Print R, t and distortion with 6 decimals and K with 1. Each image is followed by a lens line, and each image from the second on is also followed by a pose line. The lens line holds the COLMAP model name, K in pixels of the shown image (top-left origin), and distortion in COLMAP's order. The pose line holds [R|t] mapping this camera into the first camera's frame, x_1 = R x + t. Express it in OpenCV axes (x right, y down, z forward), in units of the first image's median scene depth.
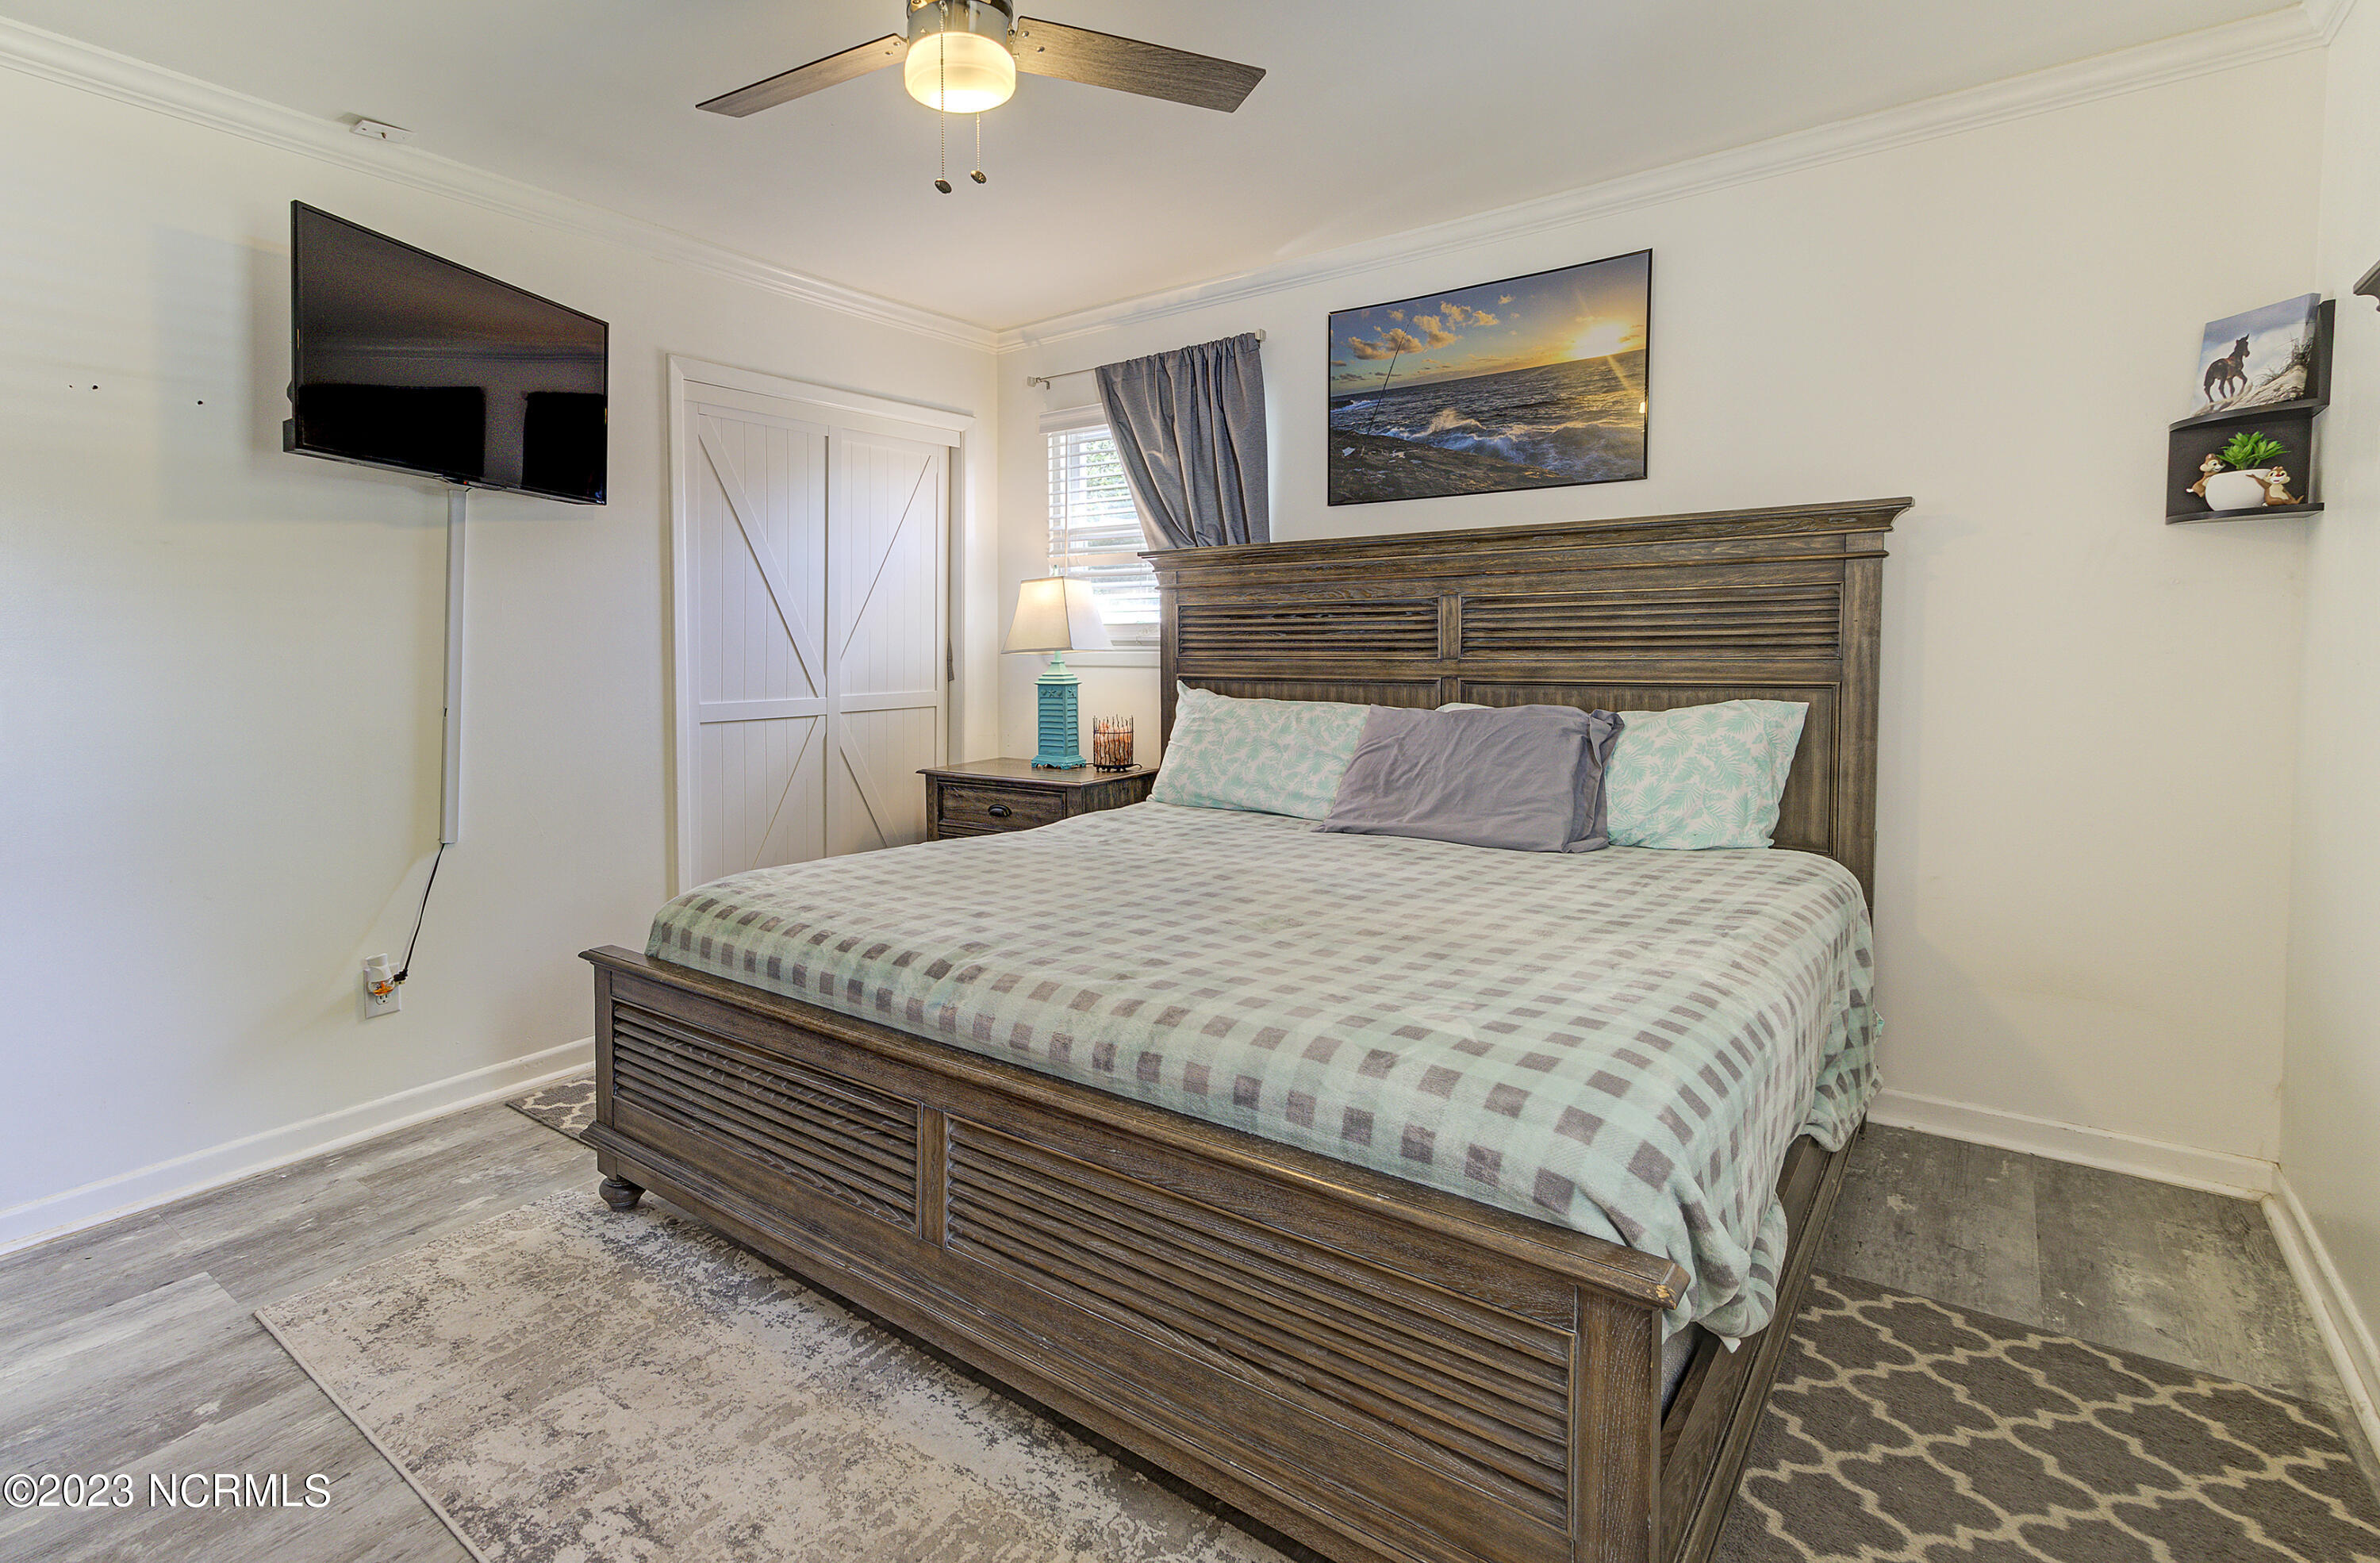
lens RADIAL K [[1148.8, 0, 1041.0], [0, 1148.8, 700.4], [0, 0, 1]] dist [0.002238, 0.013751]
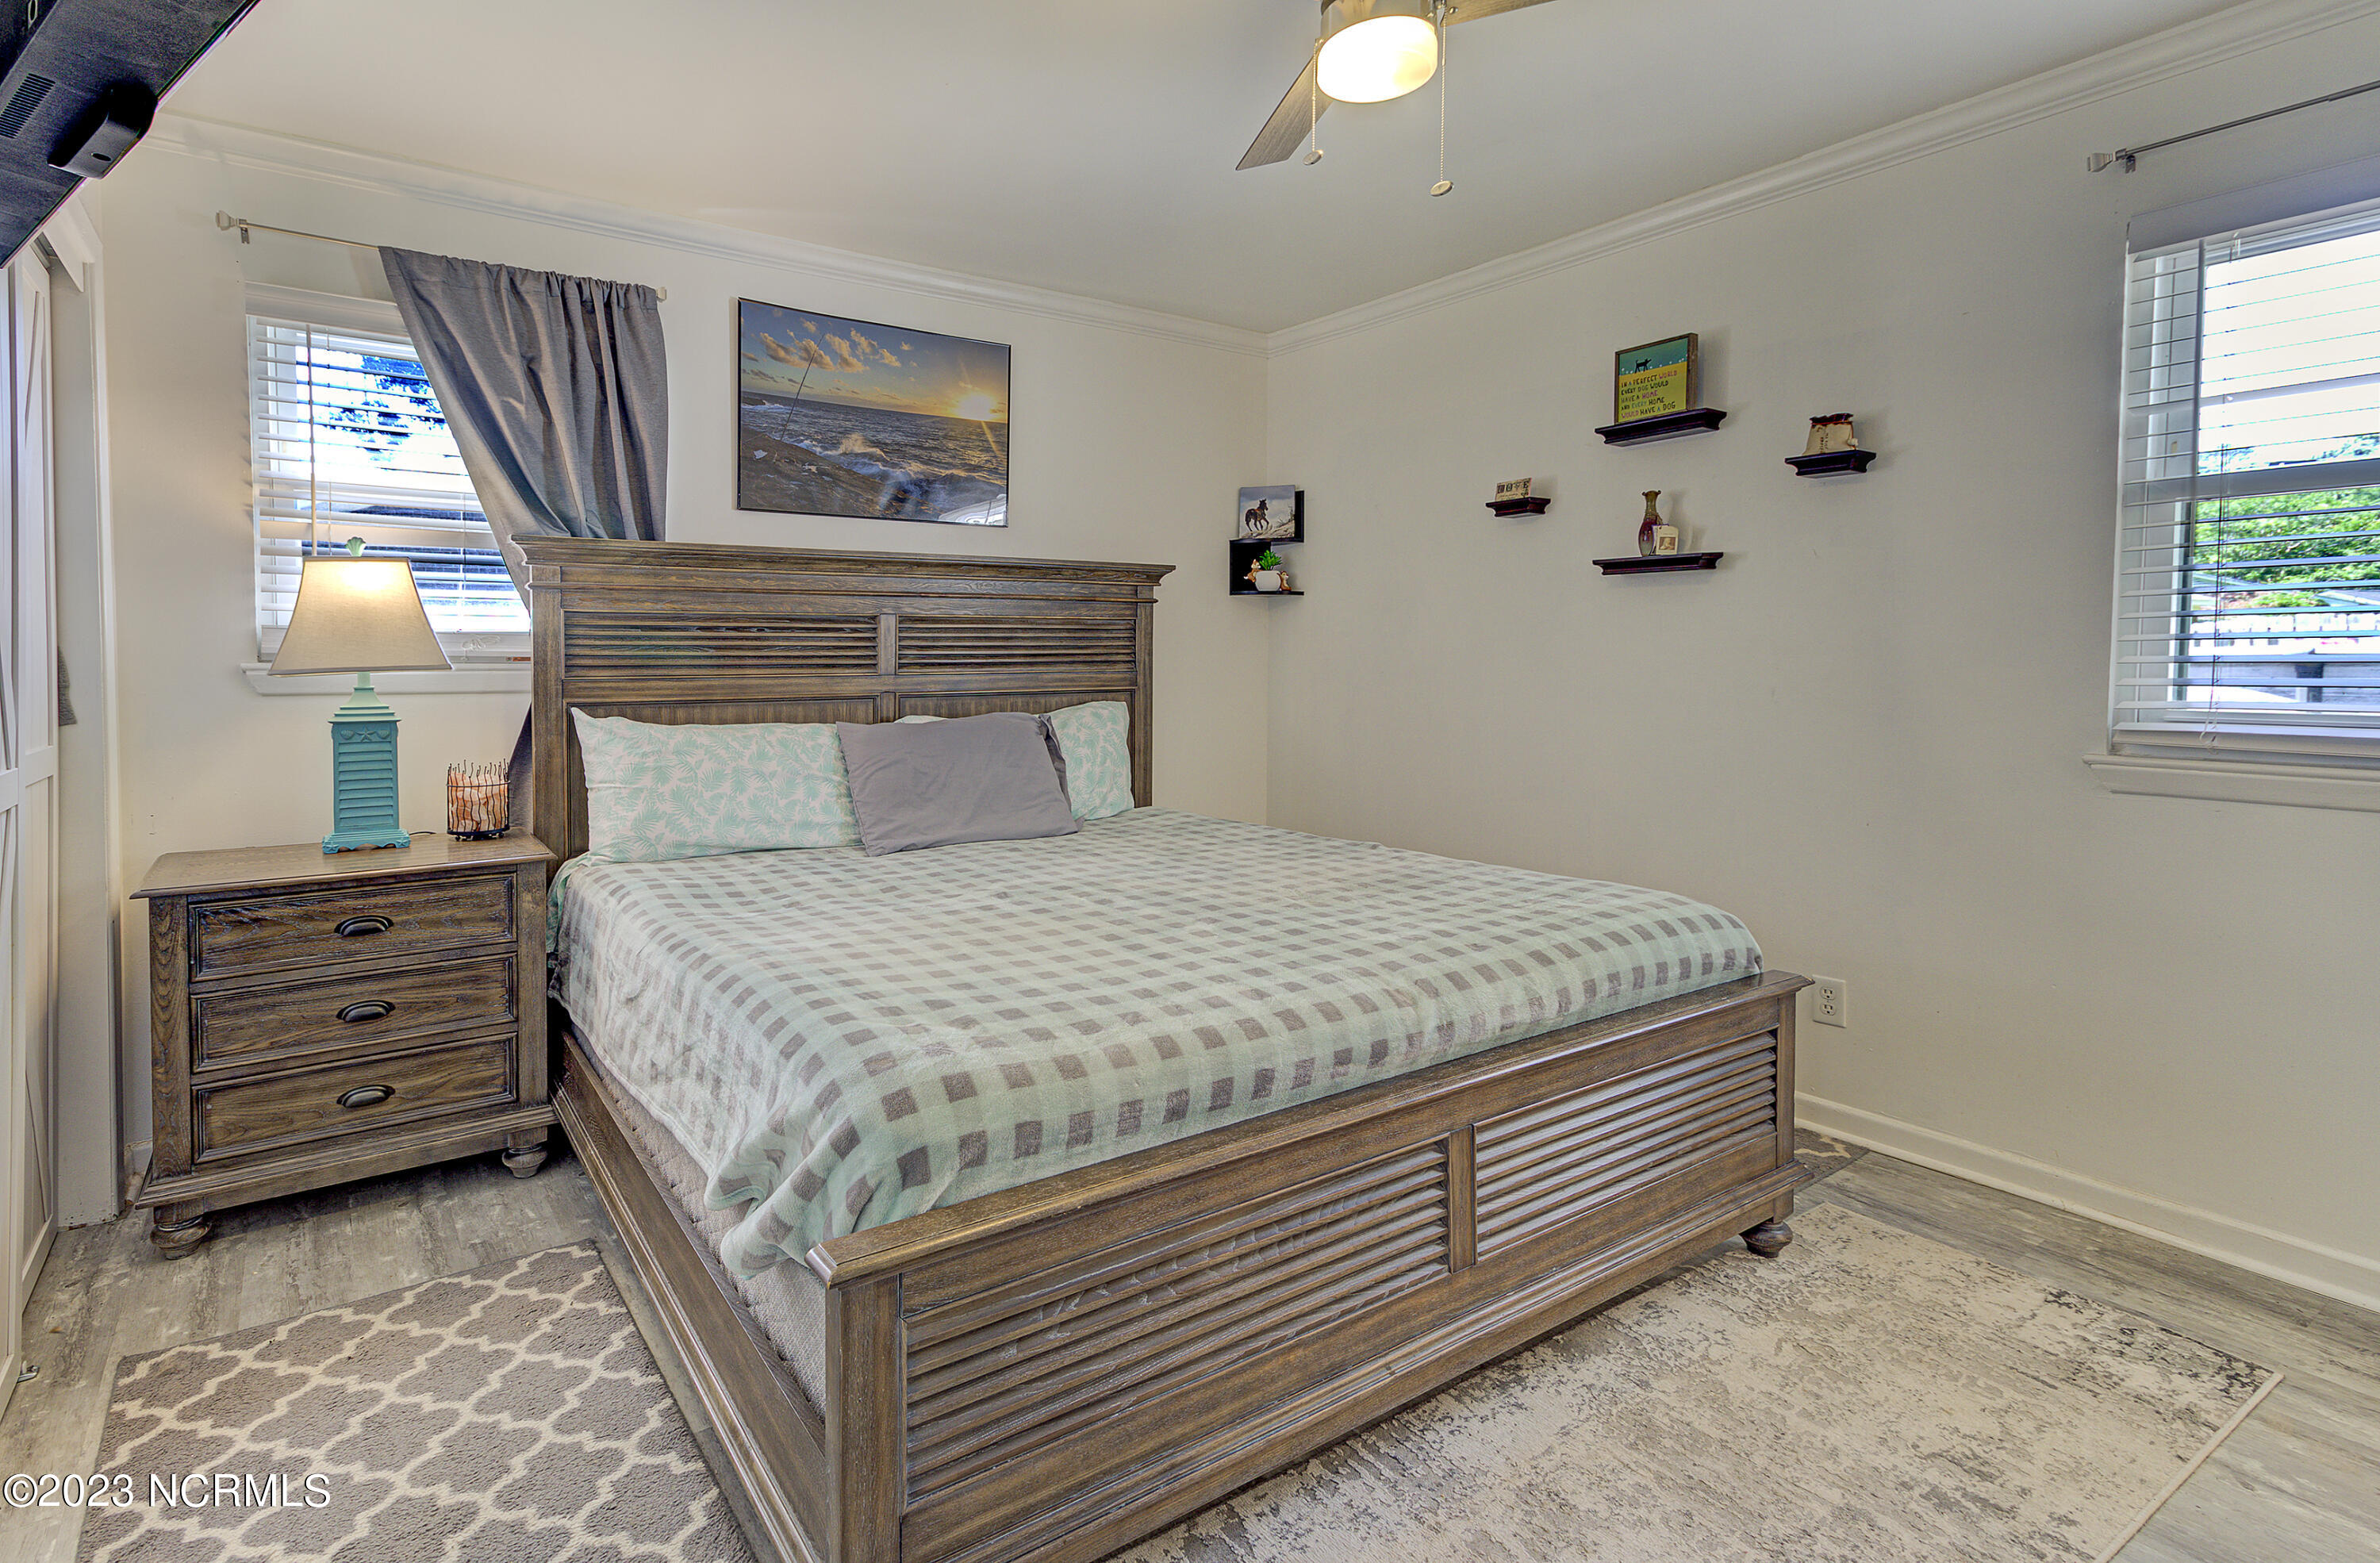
lens RADIAL K [[1148.8, 0, 1041.0], [0, 1148.8, 700.4], [0, 0, 1]] dist [0.002238, 0.013751]
pose [[0.317524, -0.030349, 0.947764, -0.568972], [0.047277, 0.998751, 0.016143, -0.021782], [-0.947071, 0.039682, 0.318563, 0.511304]]
